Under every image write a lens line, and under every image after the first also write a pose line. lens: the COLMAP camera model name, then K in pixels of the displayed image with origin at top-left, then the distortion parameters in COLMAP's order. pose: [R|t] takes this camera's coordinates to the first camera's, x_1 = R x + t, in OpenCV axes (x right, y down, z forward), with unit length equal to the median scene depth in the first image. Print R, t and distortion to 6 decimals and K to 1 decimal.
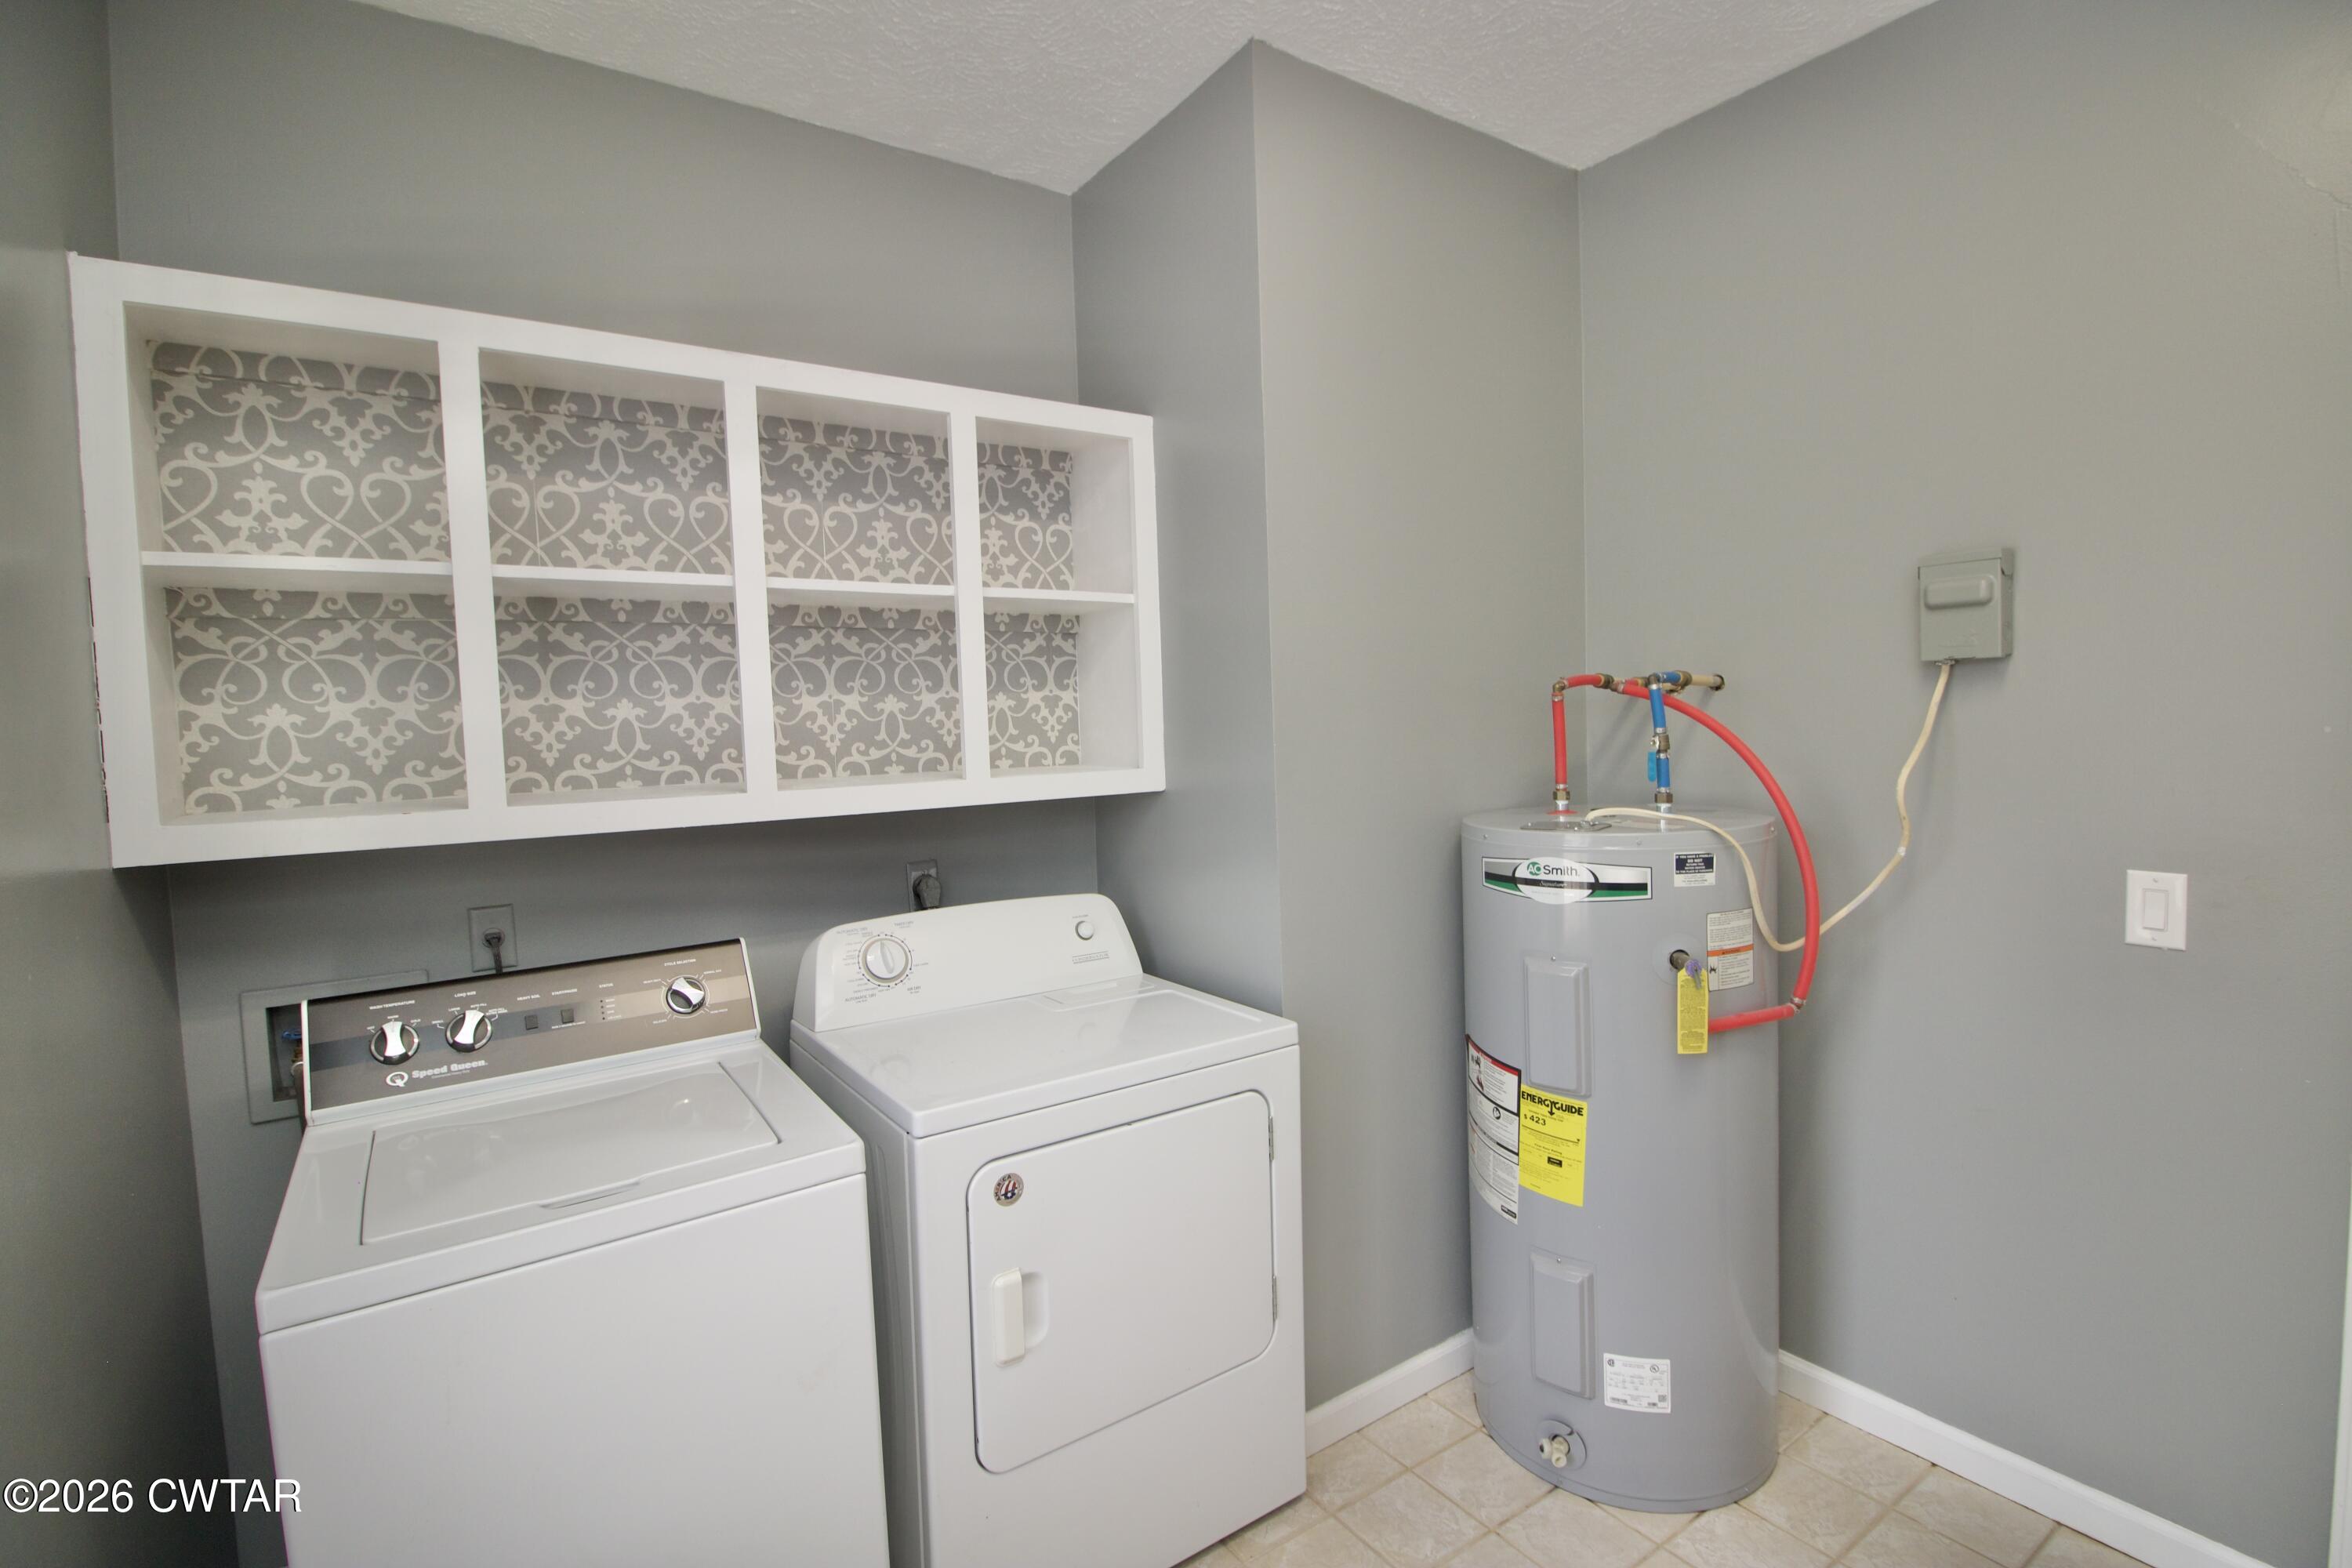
lens RADIAL K [[1236.6, 0, 1177.3], [0, 1236.6, 786.5], [0, 0, 1]] dist [0.000613, 0.000425]
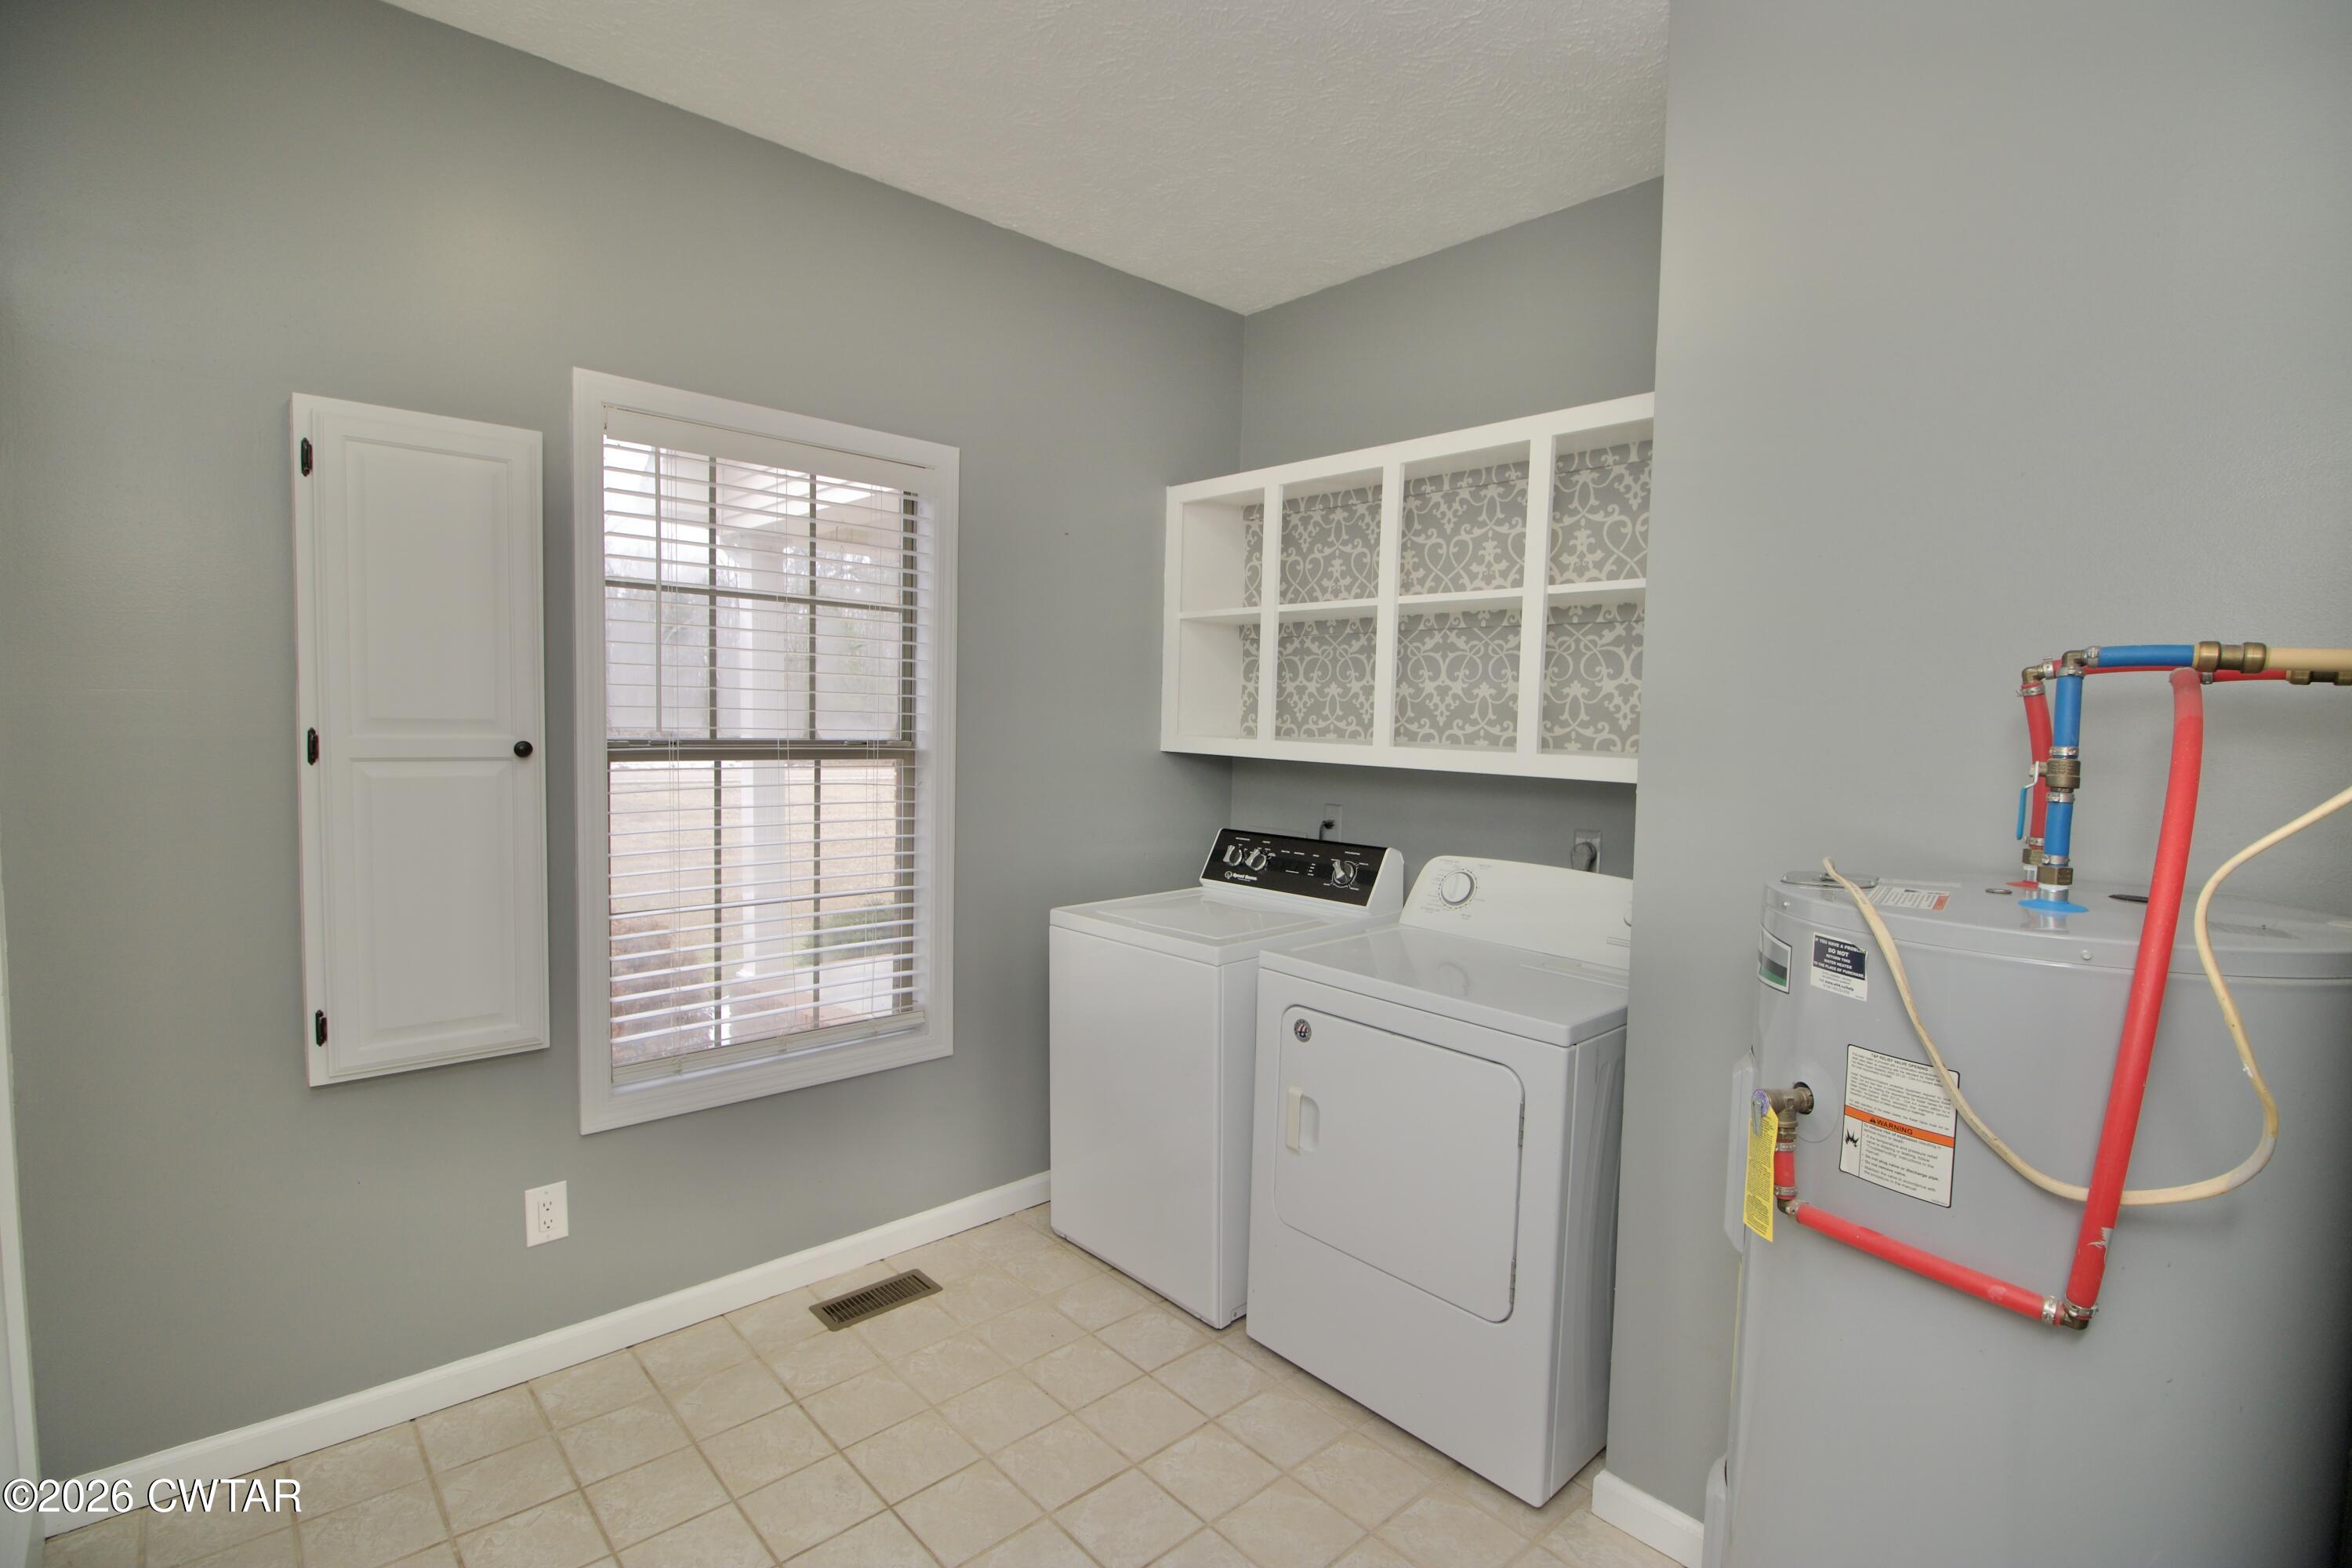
lens RADIAL K [[1085.6, 0, 1184.5], [0, 1085.6, 781.1], [0, 0, 1]] dist [-0.001878, -0.011184]
pose [[0.088395, 0.104723, -0.990565, 0.858307], [-0.072997, 0.992465, 0.098410, -0.062658], [0.993407, 0.063609, 0.095373, 0.628396]]
